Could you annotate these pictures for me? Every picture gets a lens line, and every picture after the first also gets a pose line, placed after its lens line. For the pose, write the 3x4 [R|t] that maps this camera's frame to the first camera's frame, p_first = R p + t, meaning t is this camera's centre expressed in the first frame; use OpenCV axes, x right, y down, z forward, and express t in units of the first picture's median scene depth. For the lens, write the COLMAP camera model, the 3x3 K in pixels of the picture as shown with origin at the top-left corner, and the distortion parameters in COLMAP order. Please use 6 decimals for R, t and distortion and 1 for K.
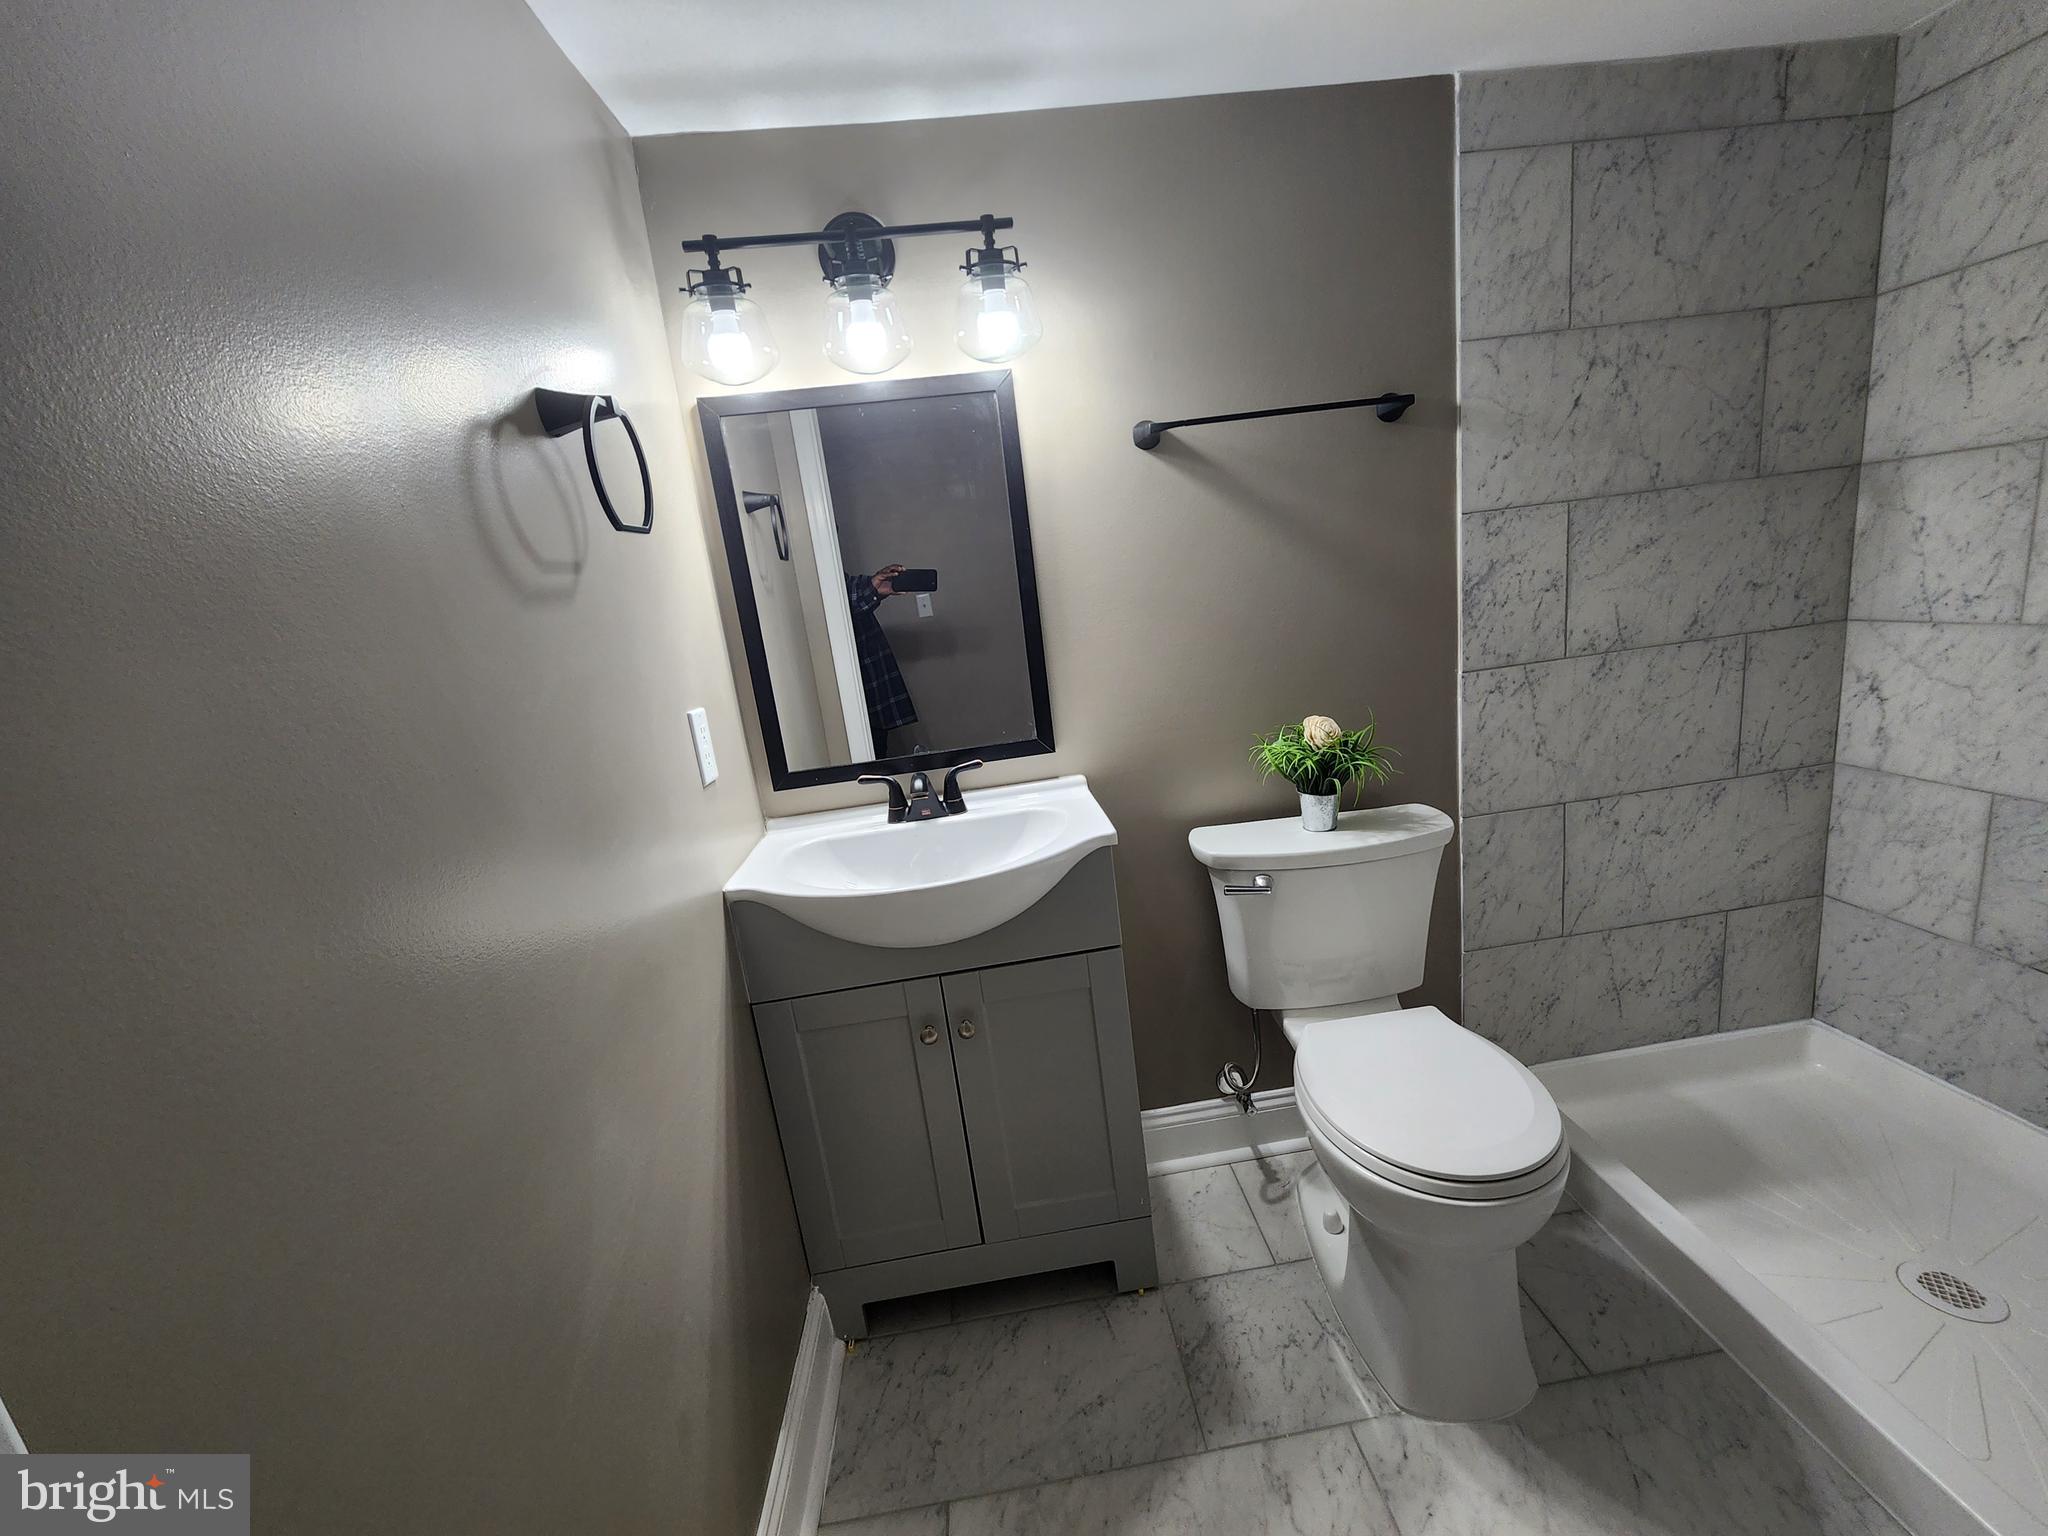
lens RADIAL K [[827.5, 0, 1032.3], [0, 827.5, 773.3], [0, 0, 1]] dist [-0.004145, 0.000182]
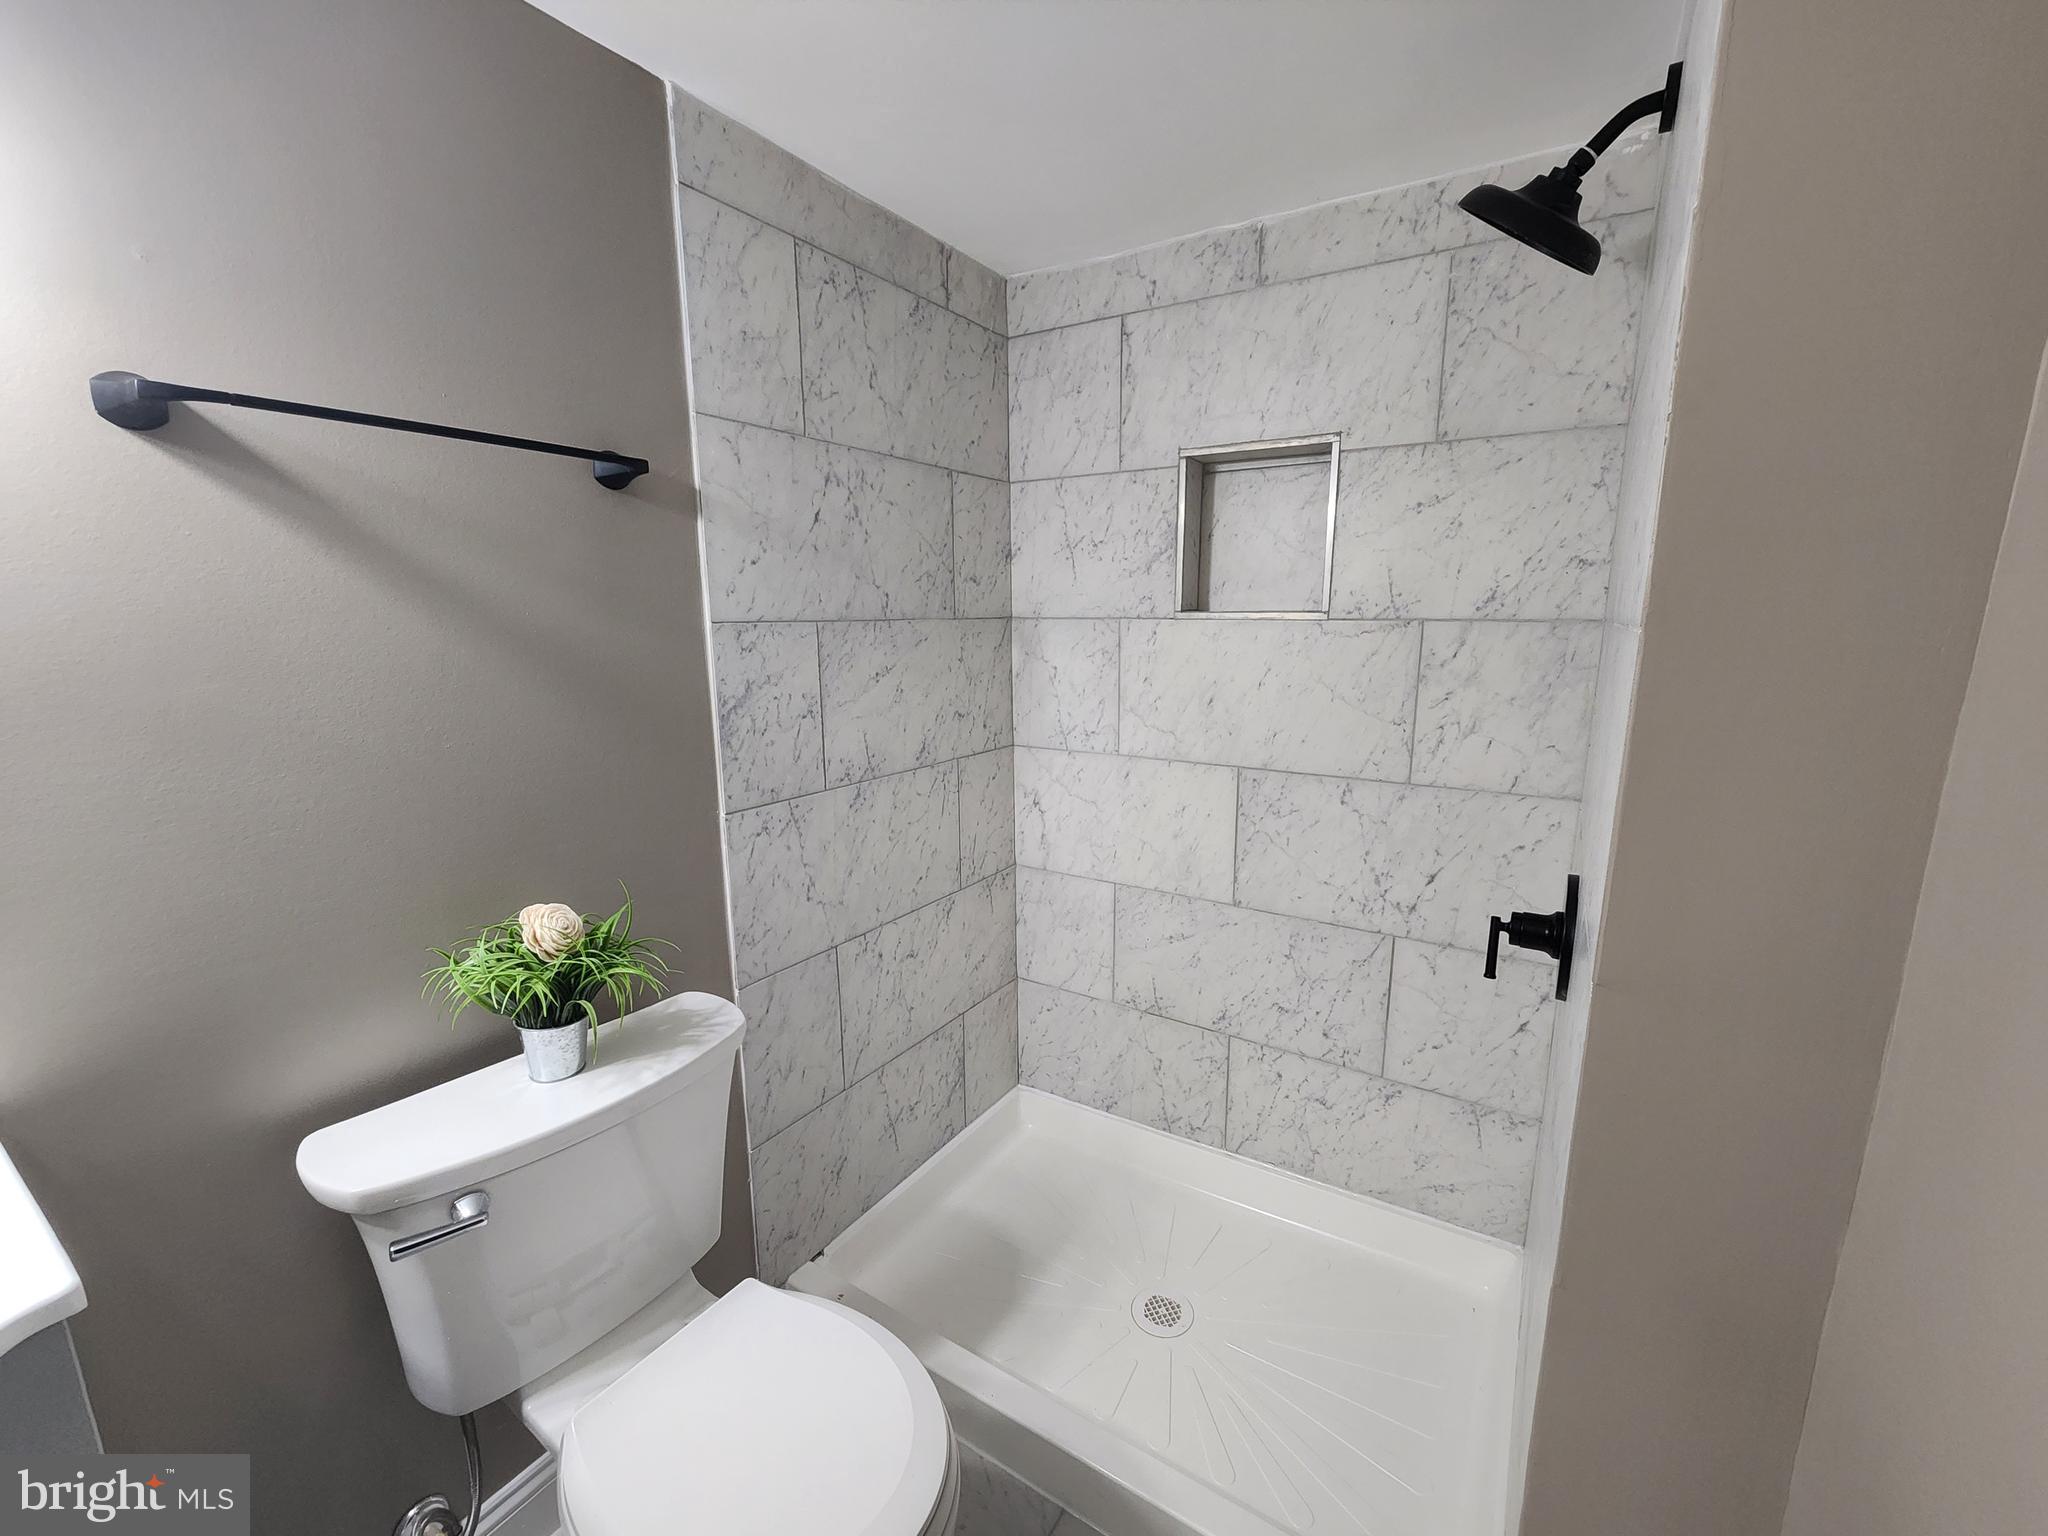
lens RADIAL K [[827.5, 0, 1035.6], [0, 827.5, 773.8], [0, 0, 1]] dist [-0.004145, 0.000182]
pose [[0.597538, -0.035291, 0.801064, 0.058582], [0.107955, 0.993476, -0.036759, -0.106018], [-0.794540, 0.108444, 0.597449, 0.290099]]
